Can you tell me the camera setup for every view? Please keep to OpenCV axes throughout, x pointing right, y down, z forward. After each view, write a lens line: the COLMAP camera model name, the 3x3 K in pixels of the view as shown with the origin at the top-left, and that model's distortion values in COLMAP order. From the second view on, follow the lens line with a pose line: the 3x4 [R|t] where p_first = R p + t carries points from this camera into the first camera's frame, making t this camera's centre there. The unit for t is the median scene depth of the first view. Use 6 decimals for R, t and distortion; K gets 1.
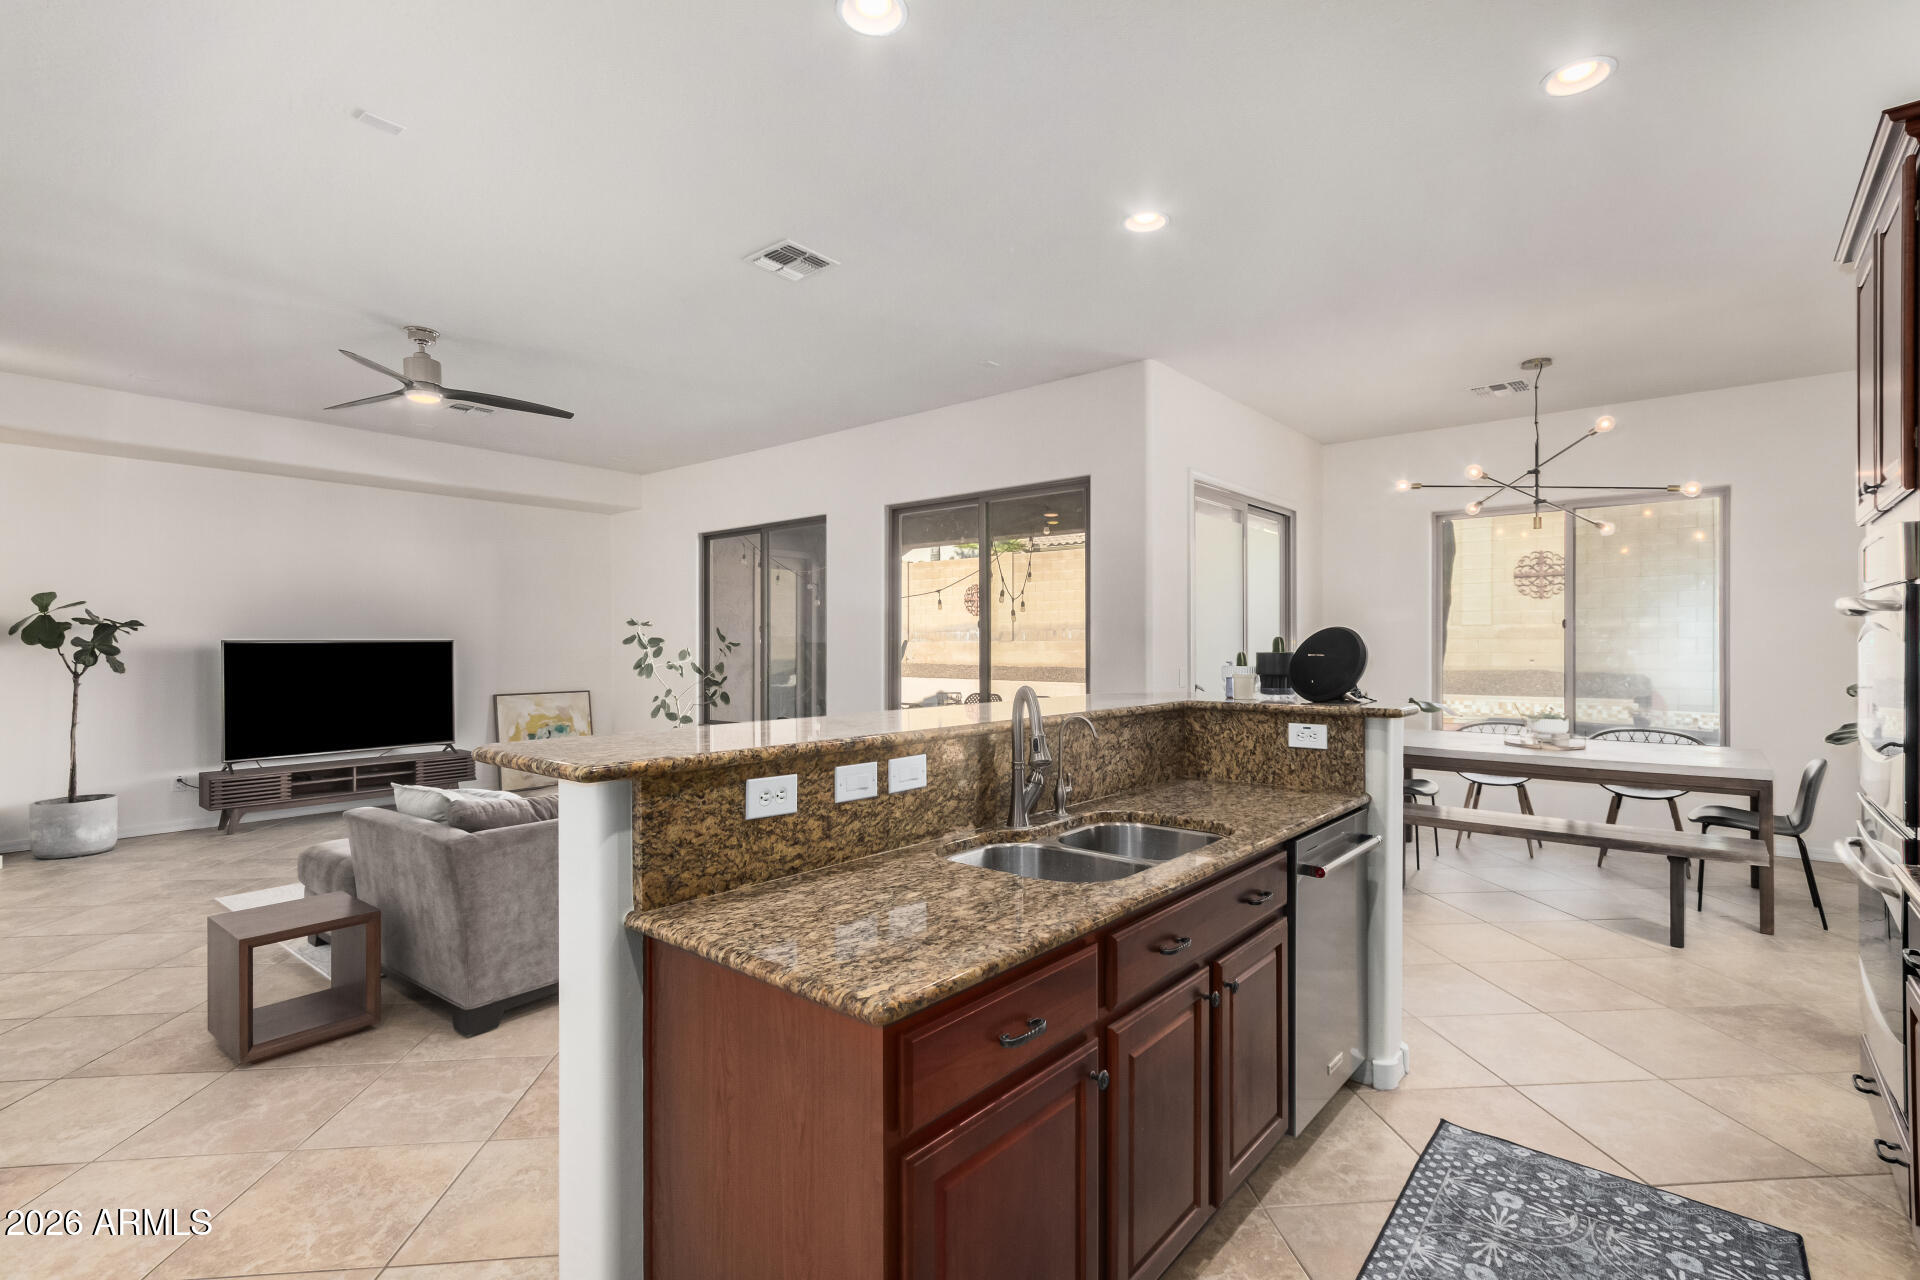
lens RADIAL K [[887.2, 0, 948.5], [0, 887.2, 639.3], [0, 0, 1]] dist [0.004102, 0.000165]
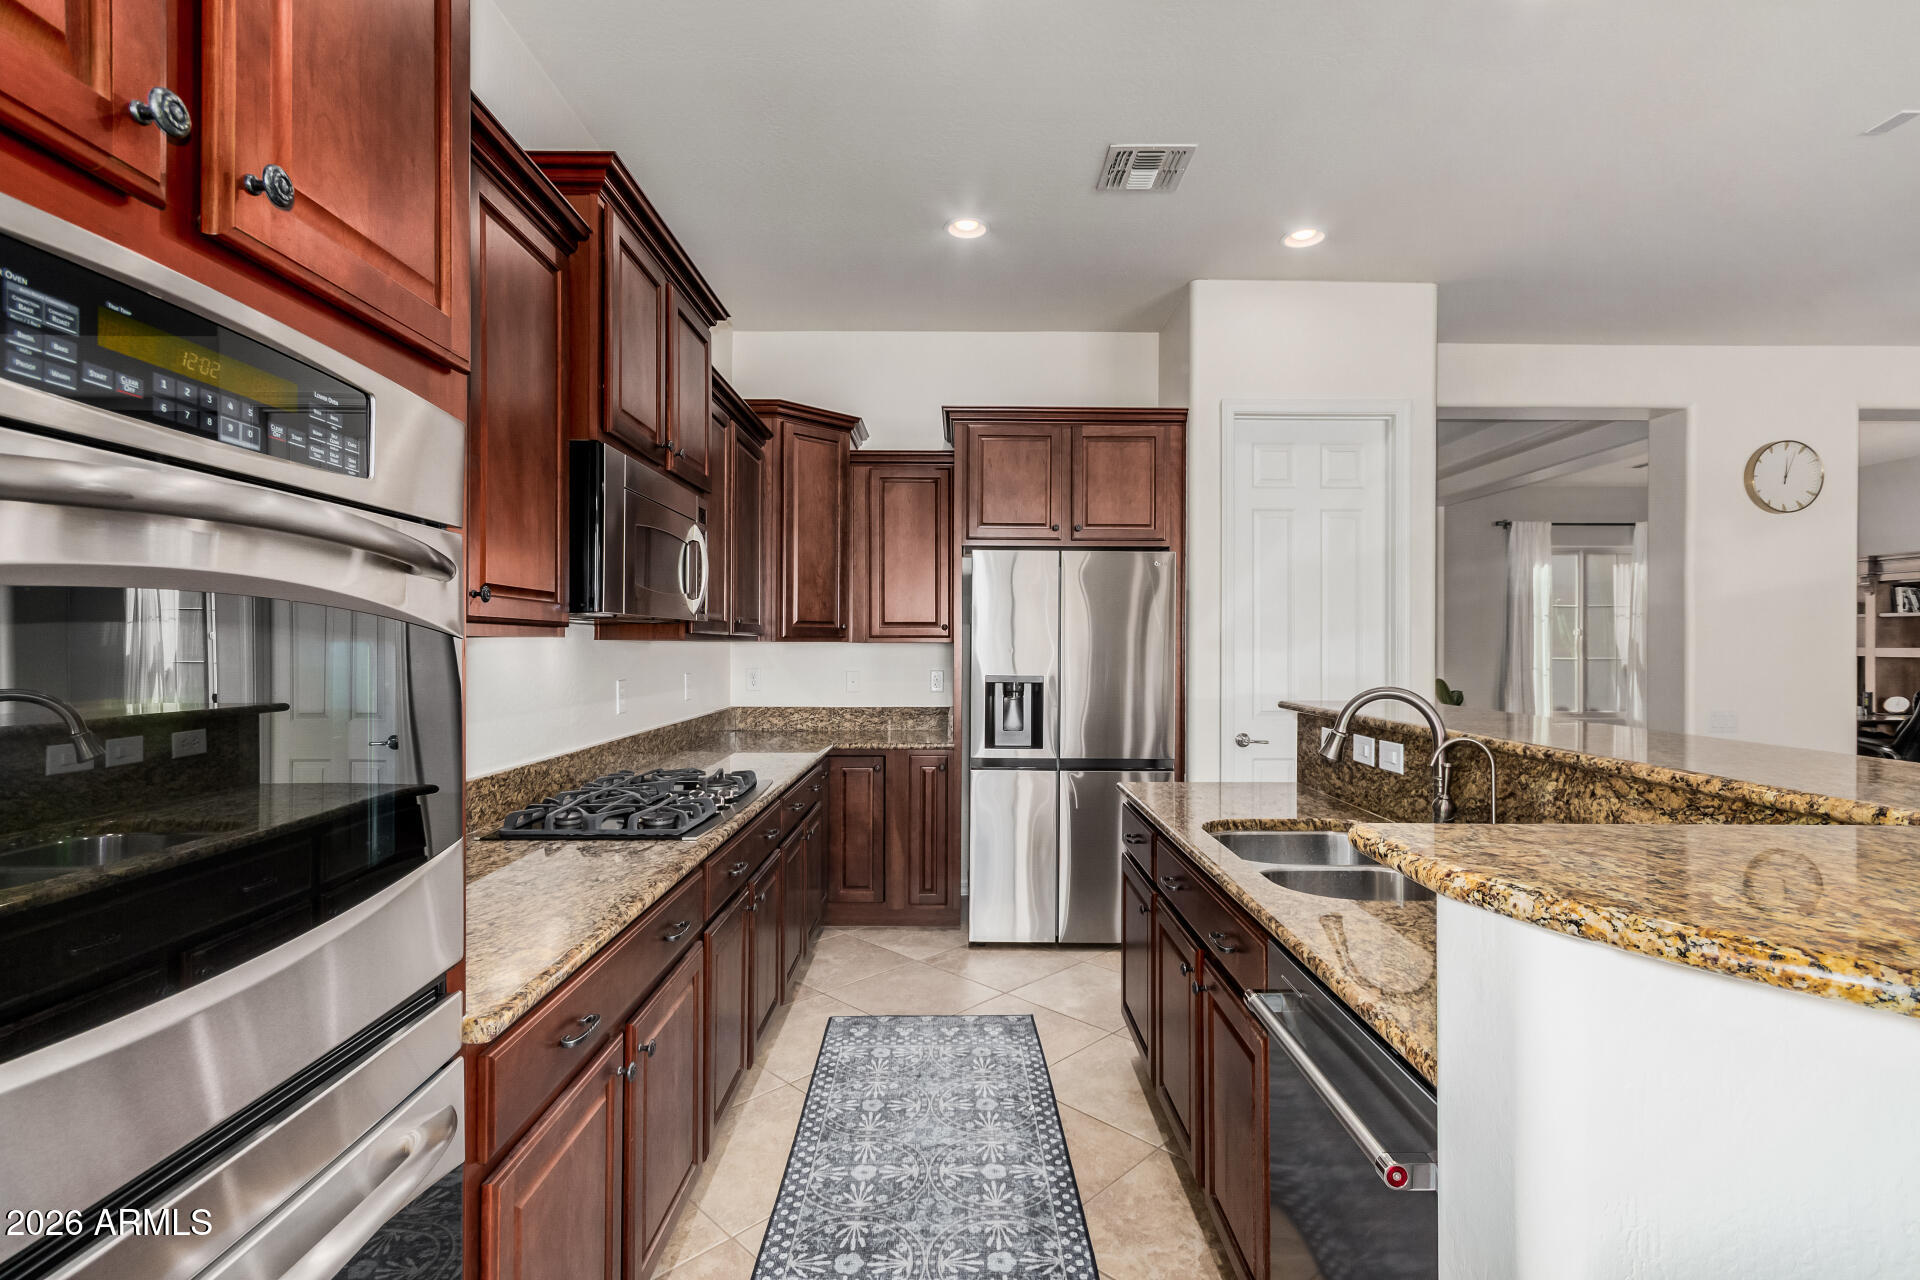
lens RADIAL K [[887.2, 0, 980.2], [0, 887.2, 636.0], [0, 0, 1]] dist [0.004102, 0.000165]
pose [[-0.741995, -0.006045, -0.670378, 0.430422], [0.004266, 0.999897, -0.013738, 0.002520], [0.670391, -0.013053, -0.741893, 0.571657]]
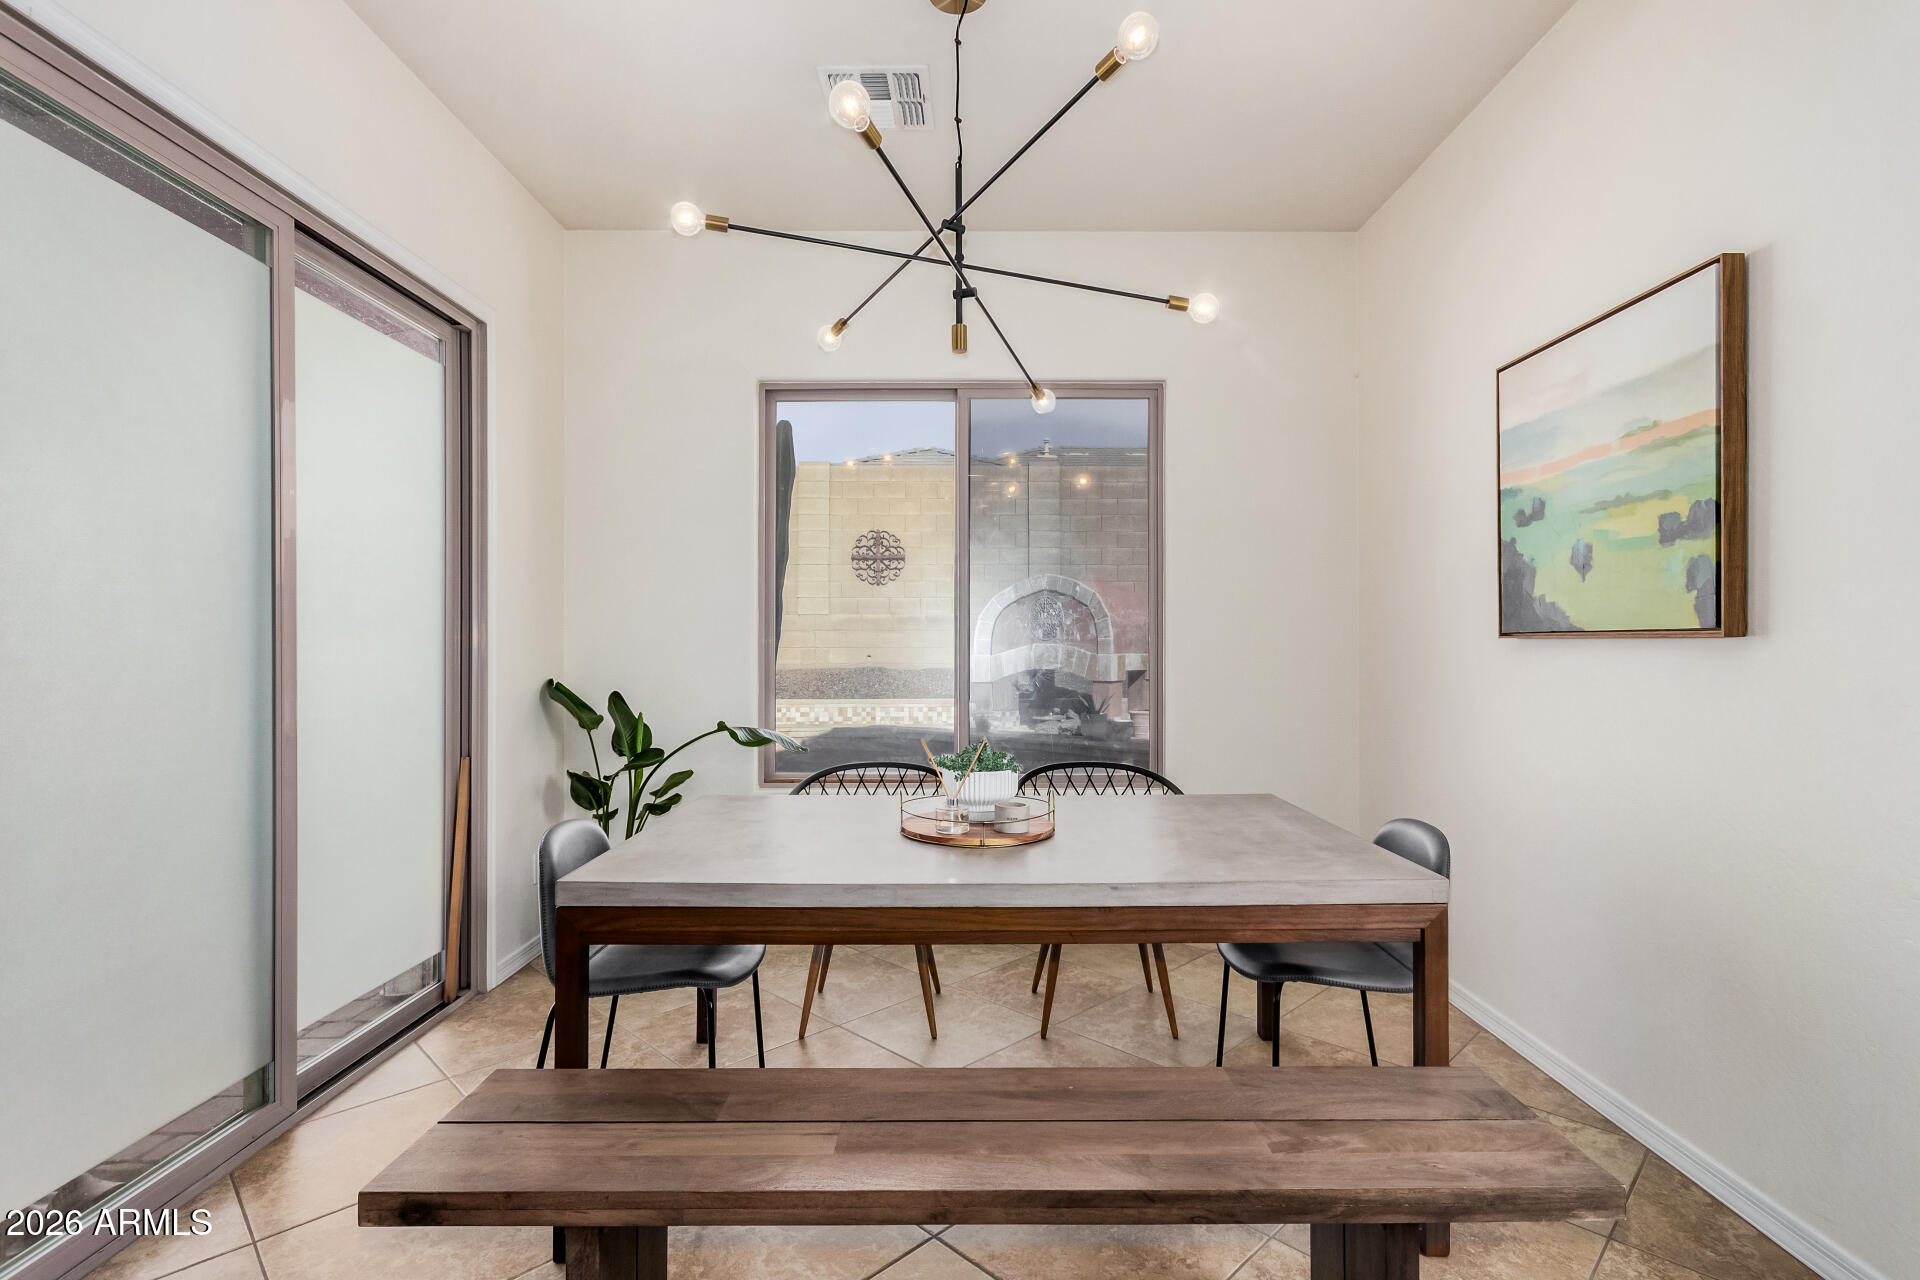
lens RADIAL K [[887.2, 0, 960.1], [0, 887.2, 648.0], [0, 0, 1]] dist [0.004102, 0.000165]
pose [[0.758405, -0.003652, 0.651774, 0.101694], [0.000522, 0.999987, 0.004996, 0.007135], [-0.651784, -0.003449, 0.758397, 0.181778]]
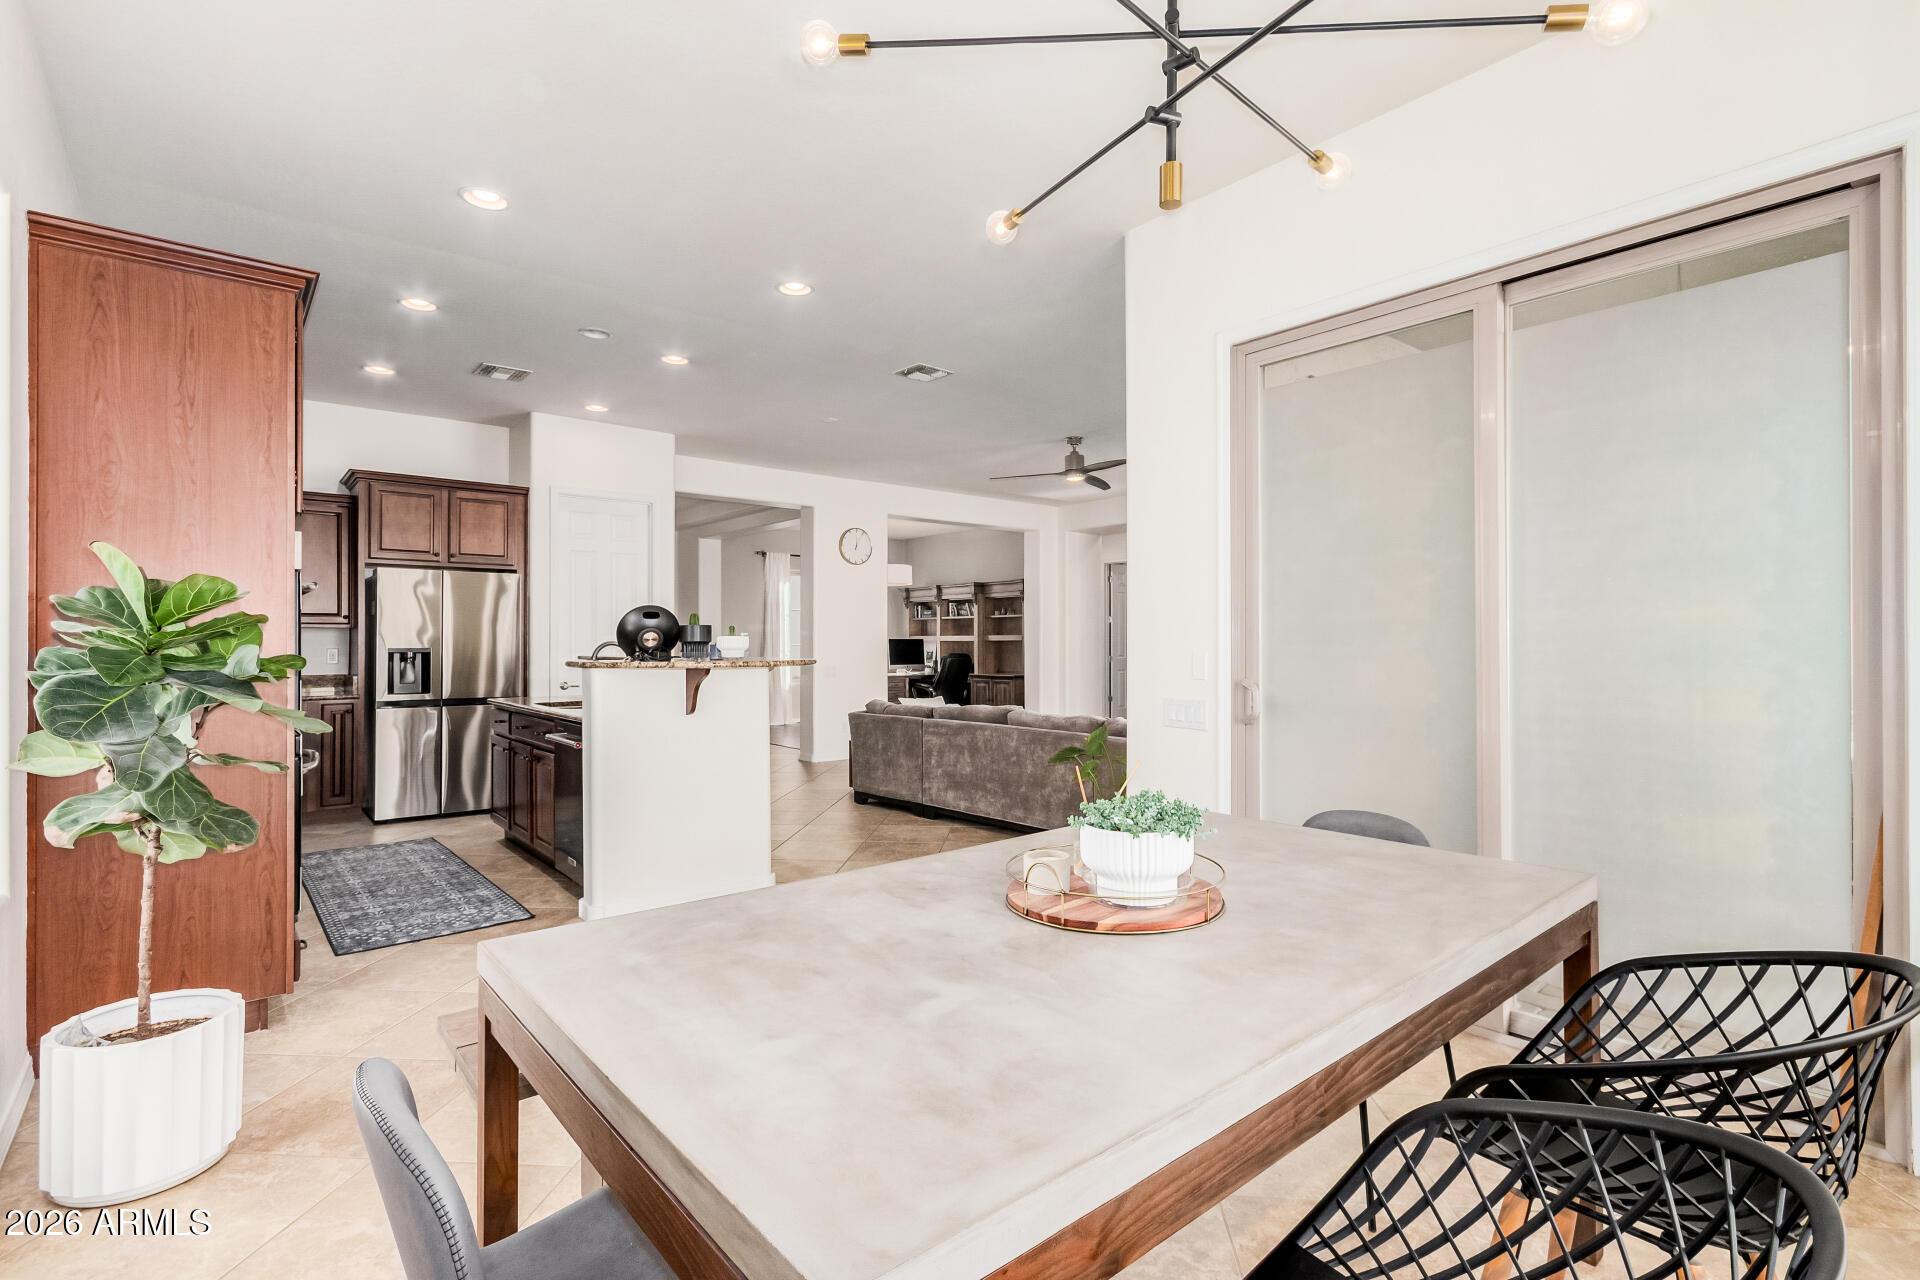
lens RADIAL K [[887.2, 0, 961.0], [0, 887.2, 635.5], [0, 0, 1]] dist [0.004102, 0.000165]
pose [[-0.156083, -0.004574, -0.987733, 0.978511], [0.009989, 0.999931, -0.006209, 0.024545], [0.987693, -0.010836, -0.156027, 0.958252]]
